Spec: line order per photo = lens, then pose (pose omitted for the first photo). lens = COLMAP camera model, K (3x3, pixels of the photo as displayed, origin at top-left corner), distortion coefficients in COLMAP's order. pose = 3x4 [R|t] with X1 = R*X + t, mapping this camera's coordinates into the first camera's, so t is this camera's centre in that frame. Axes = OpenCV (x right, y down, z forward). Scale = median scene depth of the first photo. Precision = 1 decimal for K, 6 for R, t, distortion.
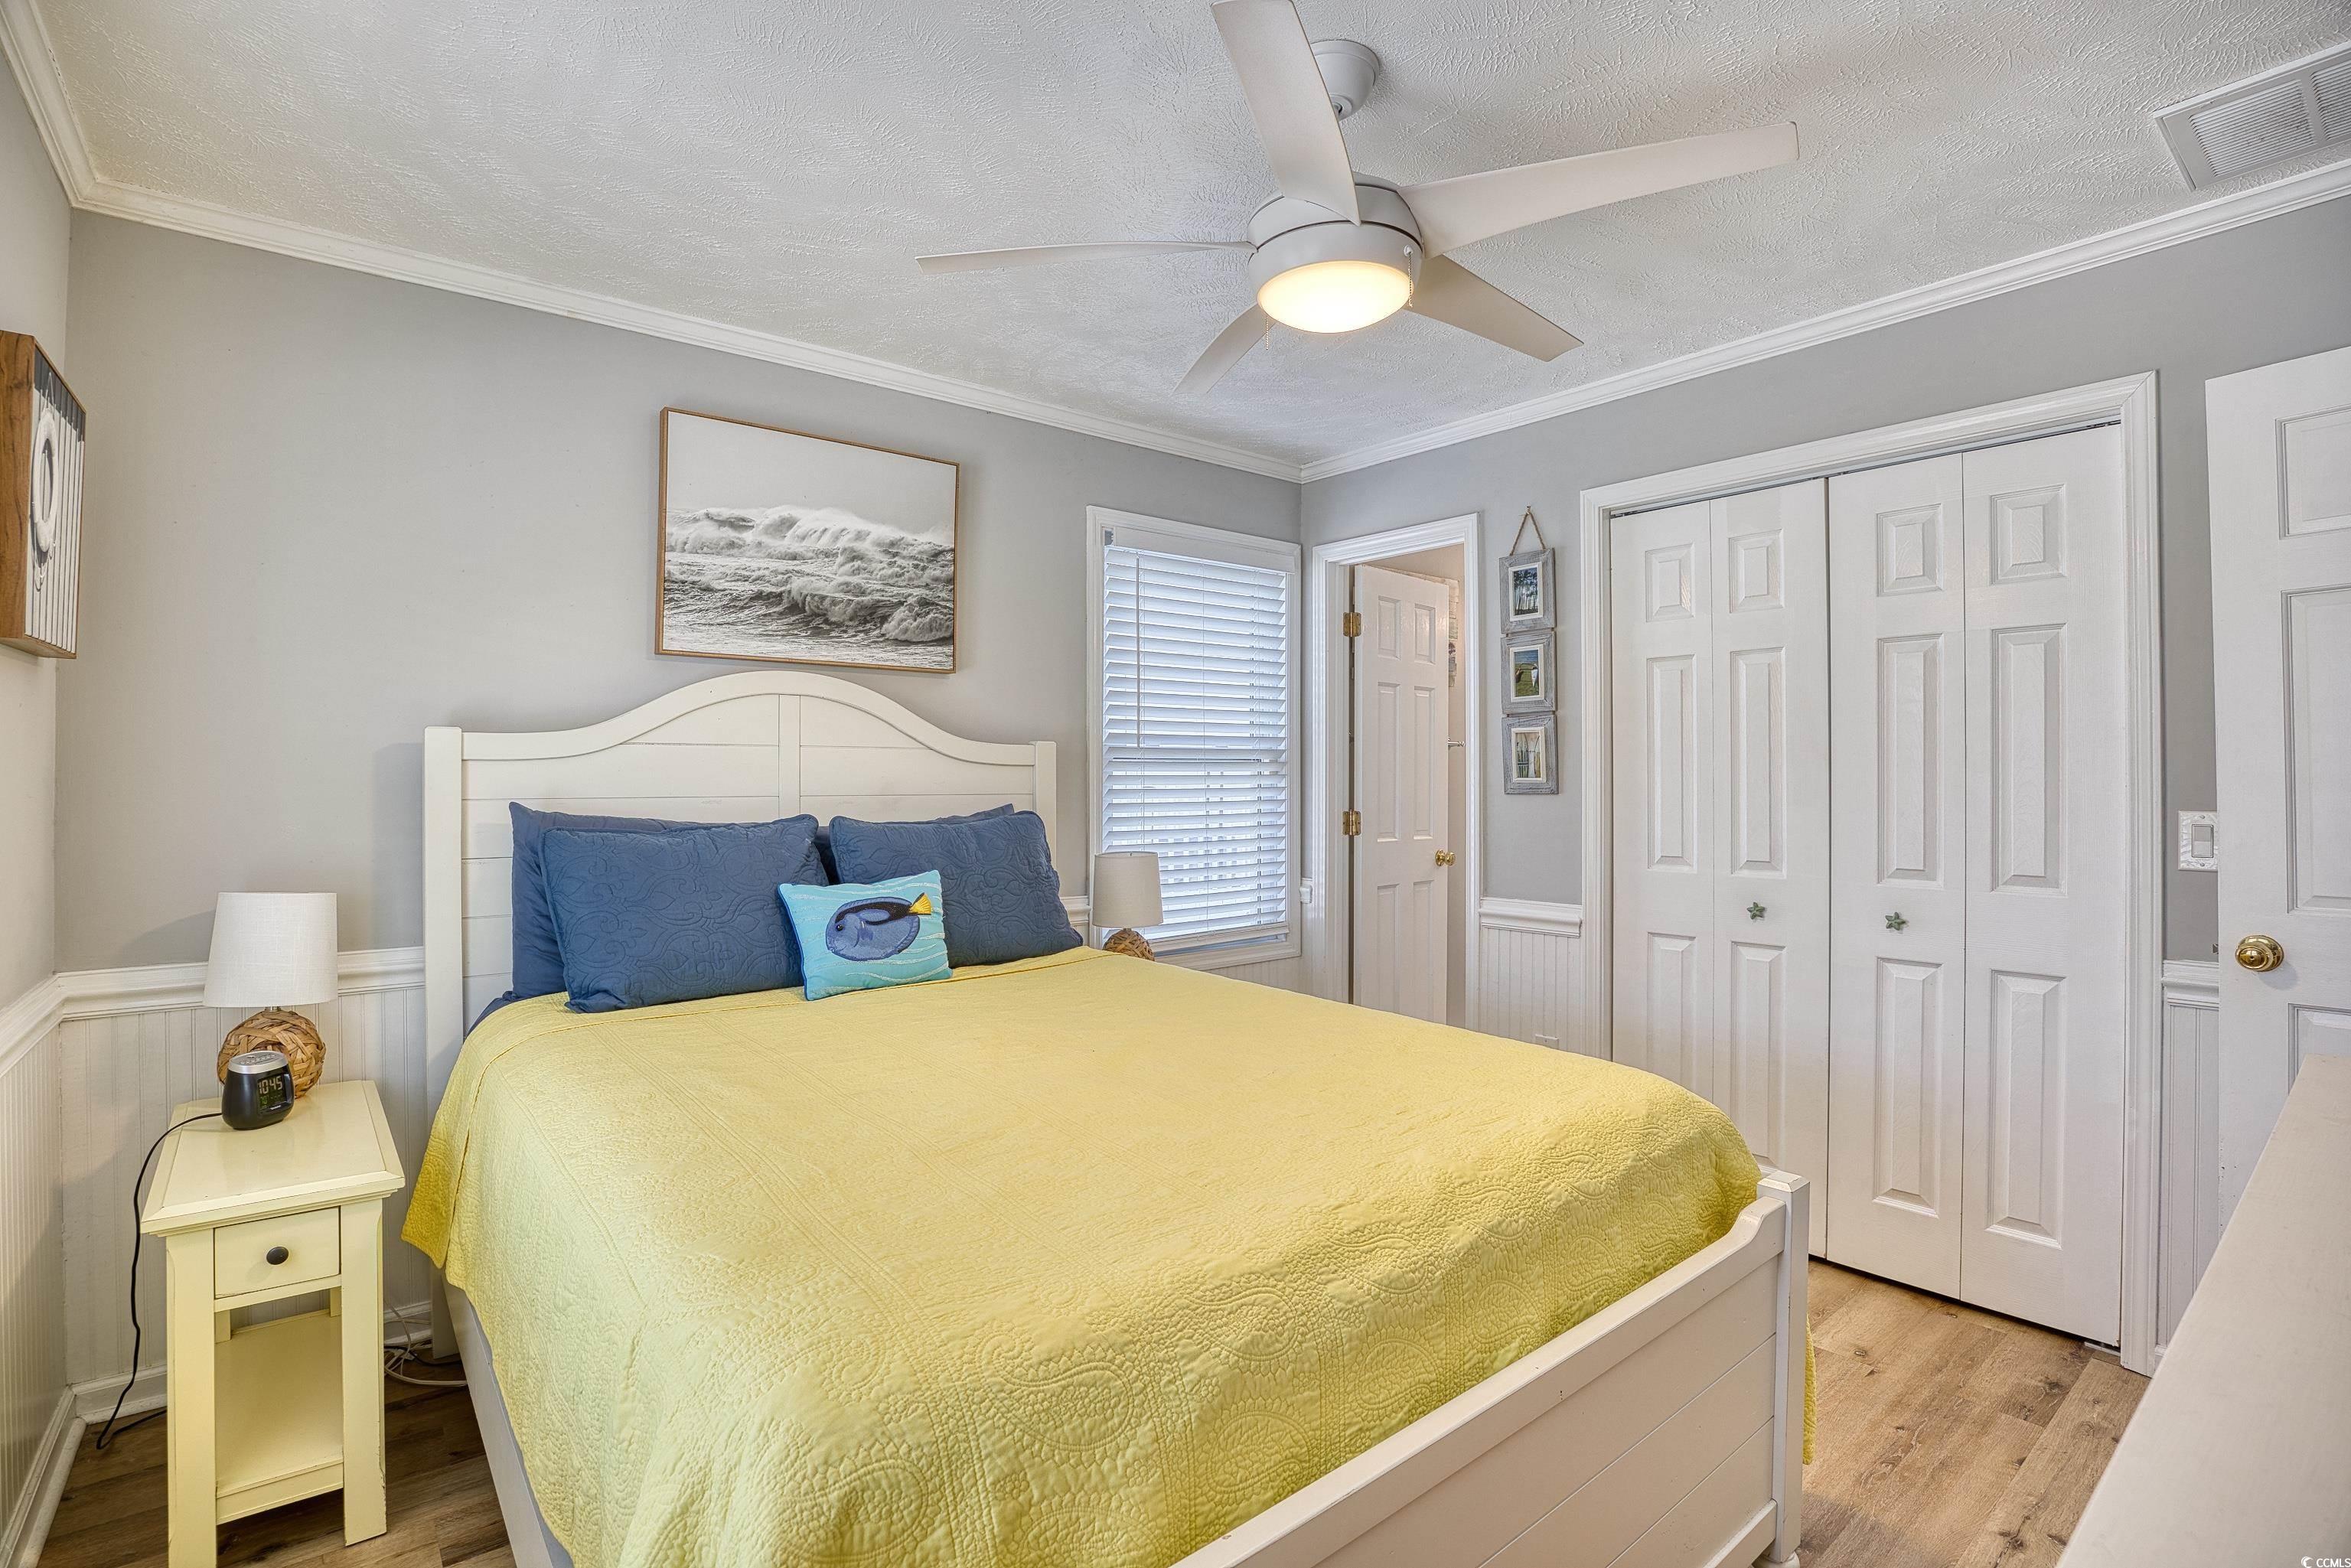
lens RADIAL K [[1101.6, 0, 1174.0], [0, 1101.6, 775.4], [0, 0, 1]] dist [-0.061020, 0.015368]
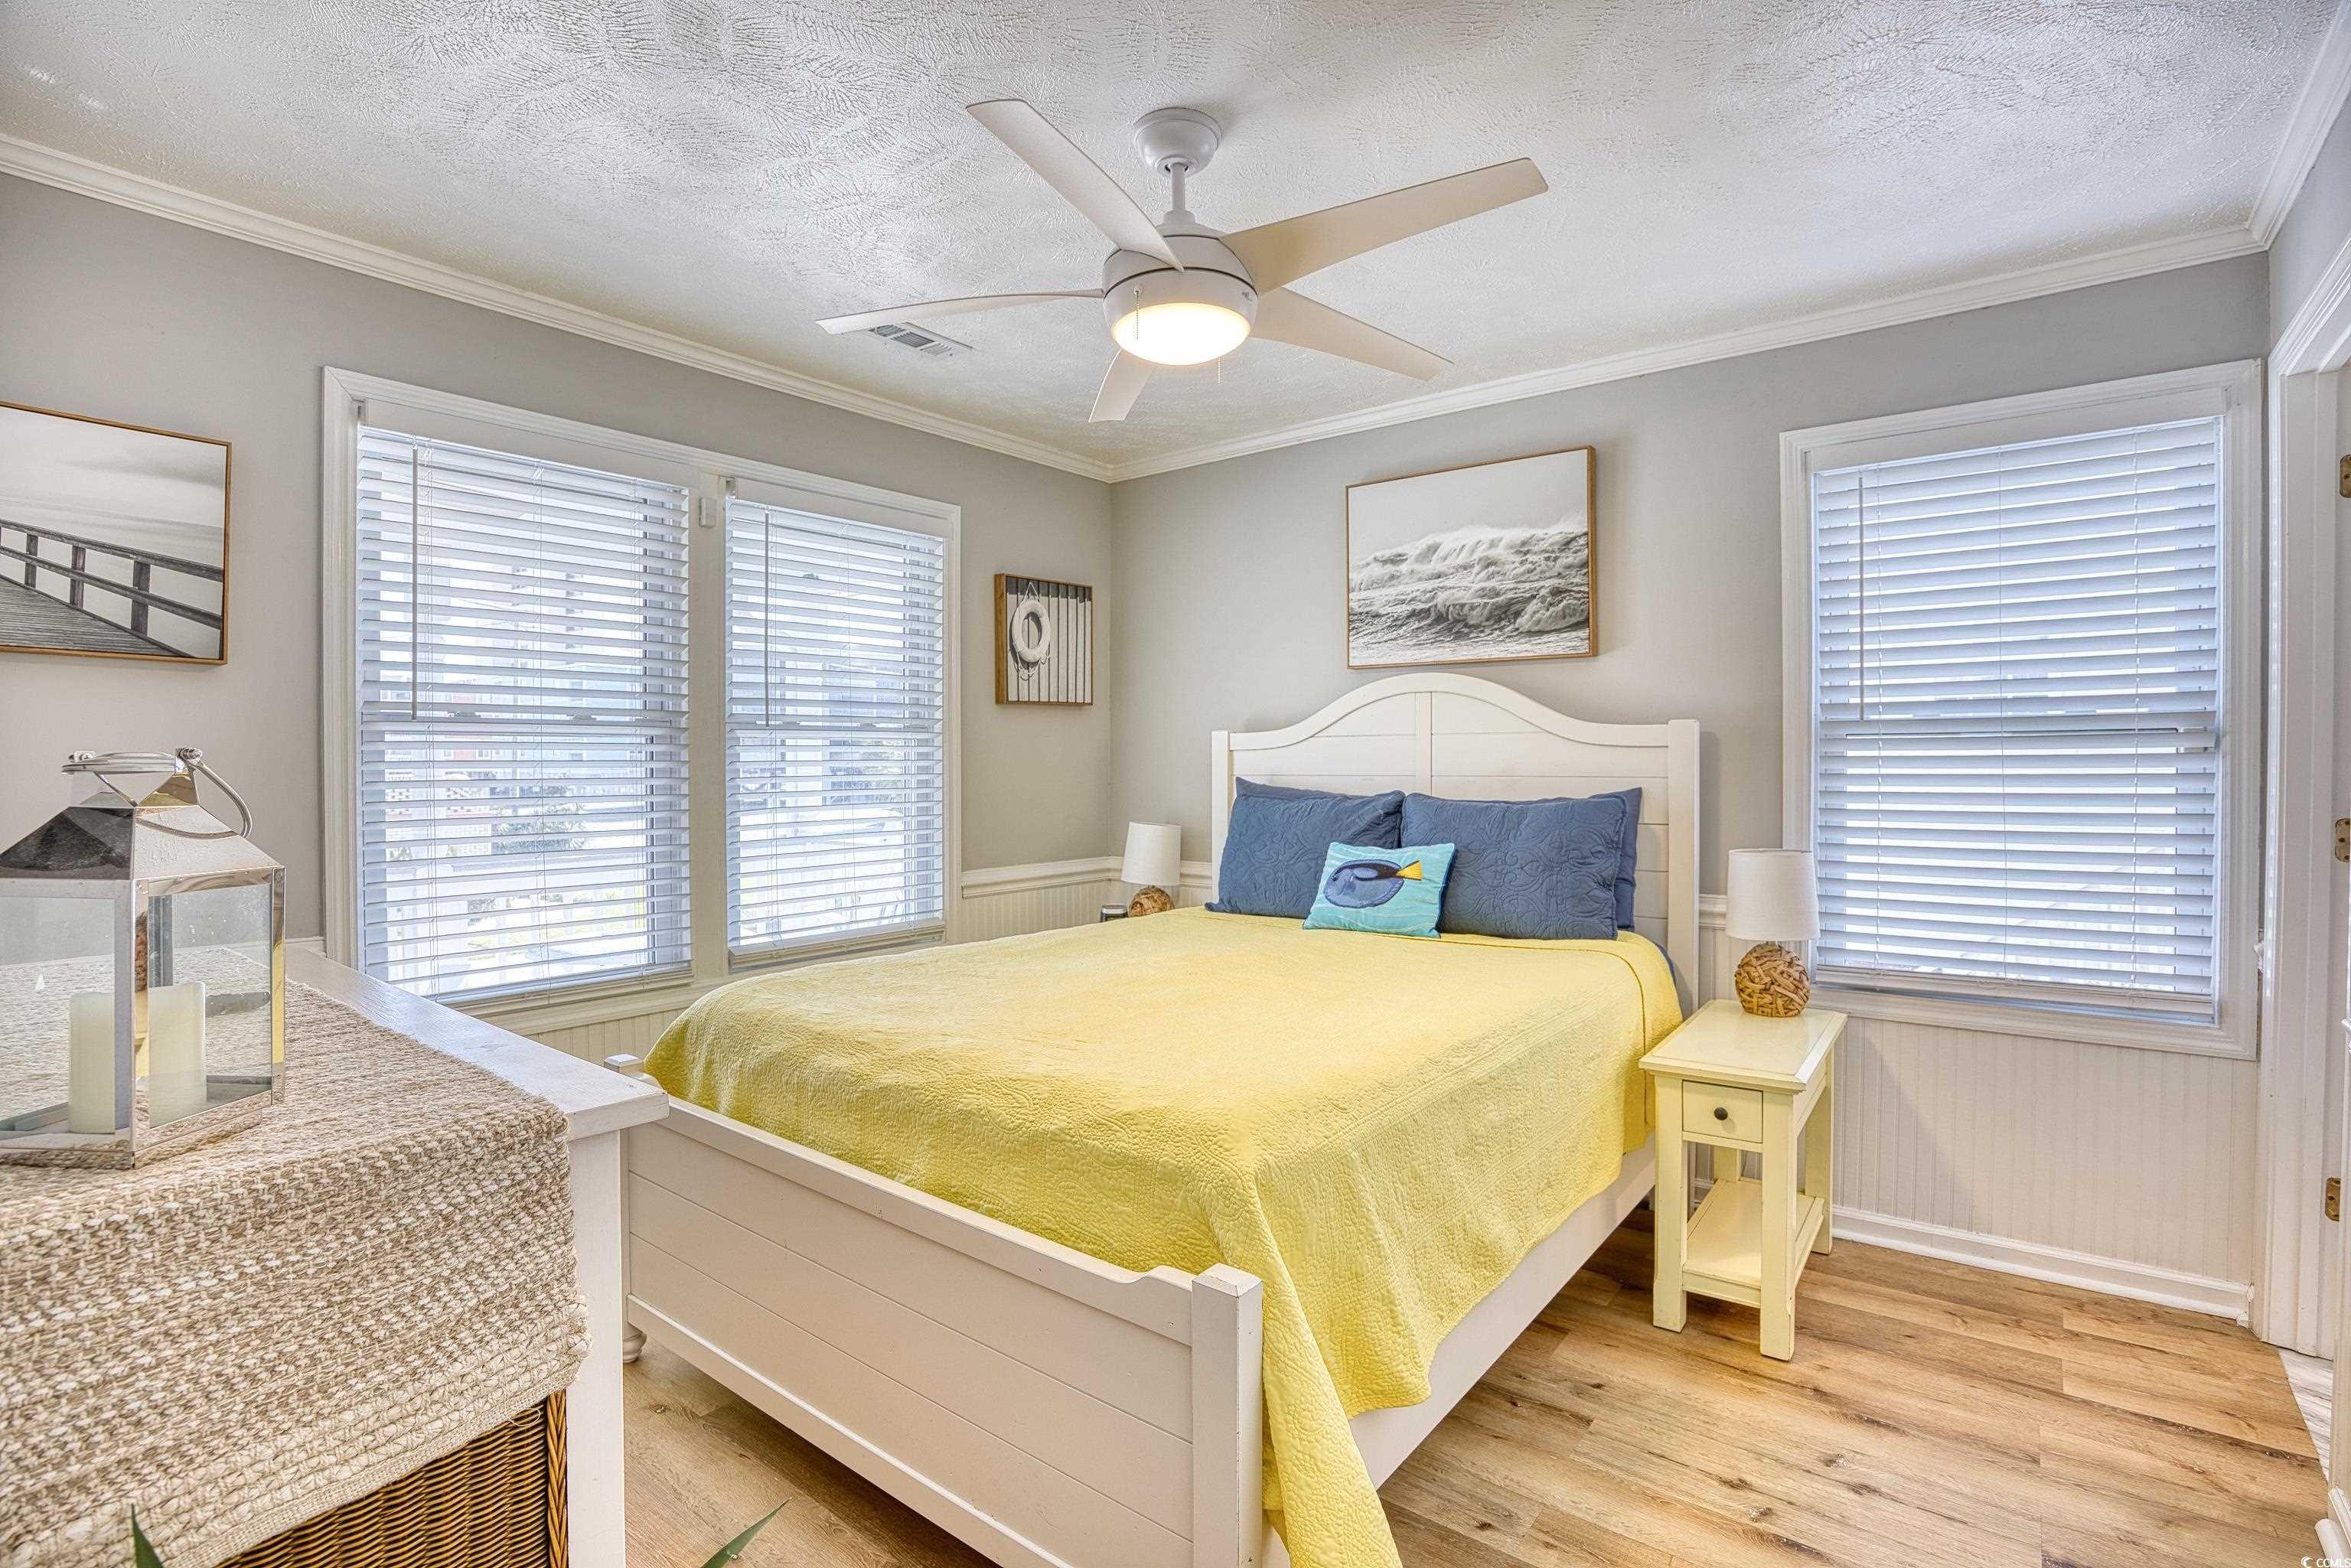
lens RADIAL K [[1101.6, 0, 1174.0], [0, 1101.6, 775.4], [0, 0, 1]] dist [-0.061020, 0.015368]
pose [[0.227778, 0.012293, -0.973636, 0.742800], [0.006988, 0.999874, 0.014259, -0.000782], [0.973688, -0.010051, 0.227663, 0.434542]]
